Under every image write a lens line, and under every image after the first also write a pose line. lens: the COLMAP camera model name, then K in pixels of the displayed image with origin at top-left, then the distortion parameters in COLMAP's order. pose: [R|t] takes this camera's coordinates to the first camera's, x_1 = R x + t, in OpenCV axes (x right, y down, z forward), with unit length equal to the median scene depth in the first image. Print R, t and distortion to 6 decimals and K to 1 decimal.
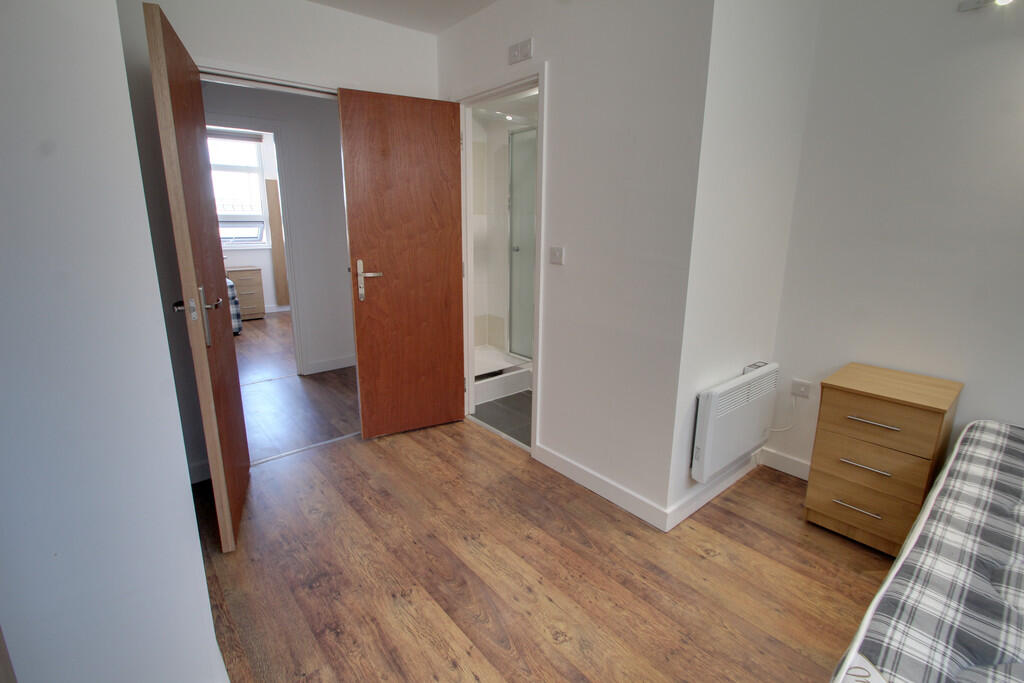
lens RADIAL K [[489.1, 0, 513.8], [0, 489.1, 338.4], [0, 0, 1]] dist [0.002715, -0.010548]
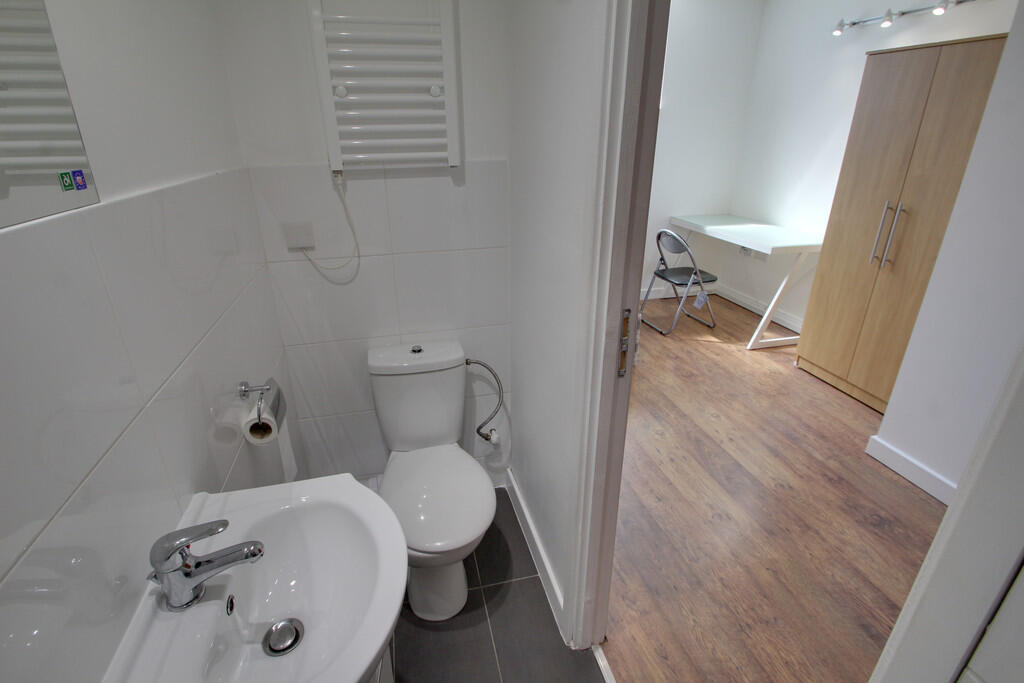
lens RADIAL K [[489.1, 0, 505.9], [0, 489.1, 343.3], [0, 0, 1]] dist [0.002715, -0.010548]
pose [[-0.896631, -0.164024, 0.411277, -0.050909], [0.113626, 0.812513, 0.571762, -0.488031], [-0.427951, 0.559392, -0.709887, 1.810899]]
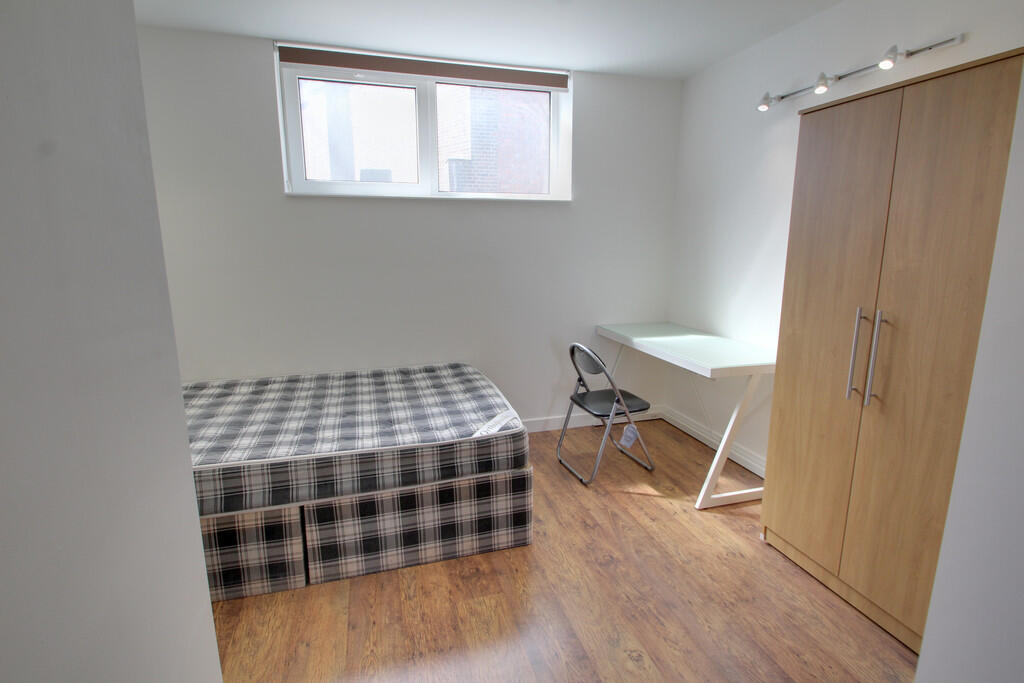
lens RADIAL K [[489.1, 0, 518.7], [0, 489.1, 338.5], [0, 0, 1]] dist [0.002715, -0.010548]
pose [[-0.920639, -0.070084, 0.384073, -0.142489], [0.093766, 0.915270, 0.391776, -0.293039], [-0.378988, 0.396697, -0.836062, 1.244878]]
